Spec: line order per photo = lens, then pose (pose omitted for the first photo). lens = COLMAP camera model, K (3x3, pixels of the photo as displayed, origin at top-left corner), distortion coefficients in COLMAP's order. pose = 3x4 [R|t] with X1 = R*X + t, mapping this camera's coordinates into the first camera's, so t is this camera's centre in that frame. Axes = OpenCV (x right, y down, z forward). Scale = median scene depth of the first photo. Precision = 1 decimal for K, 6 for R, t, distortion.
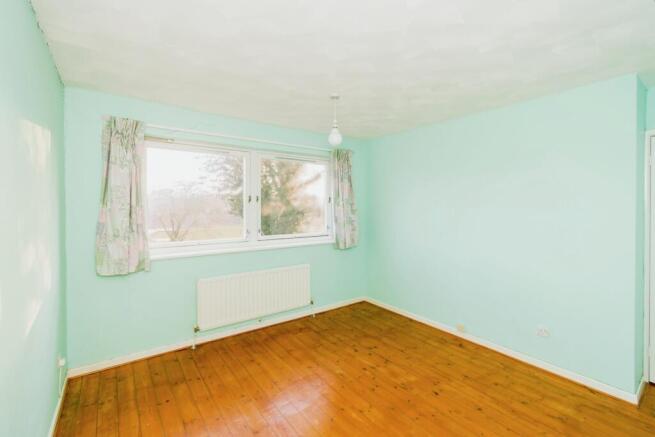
lens RADIAL K [[295.8, 0, 323.0], [0, 295.8, 208.5], [0, 0, 1]] dist [0.008522, -0.002788]
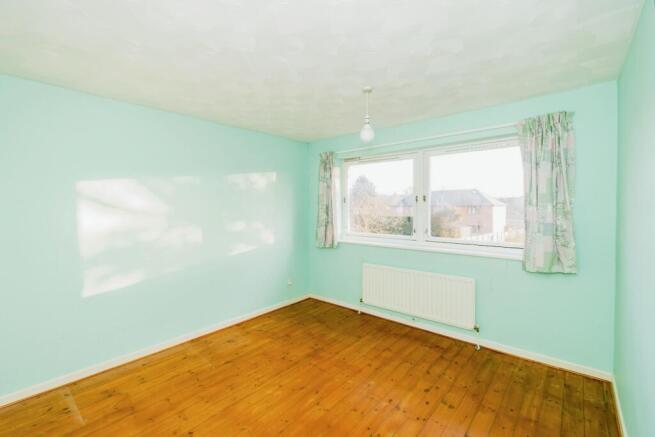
lens RADIAL K [[295.8, 0, 332.5], [0, 295.8, 214.6], [0, 0, 1]] dist [0.008522, -0.002788]
pose [[0.219166, 0.026172, -0.975337, 0.748090], [-0.002130, 0.999651, 0.026346, -0.004891], [0.975685, -0.003696, 0.219145, 0.543038]]
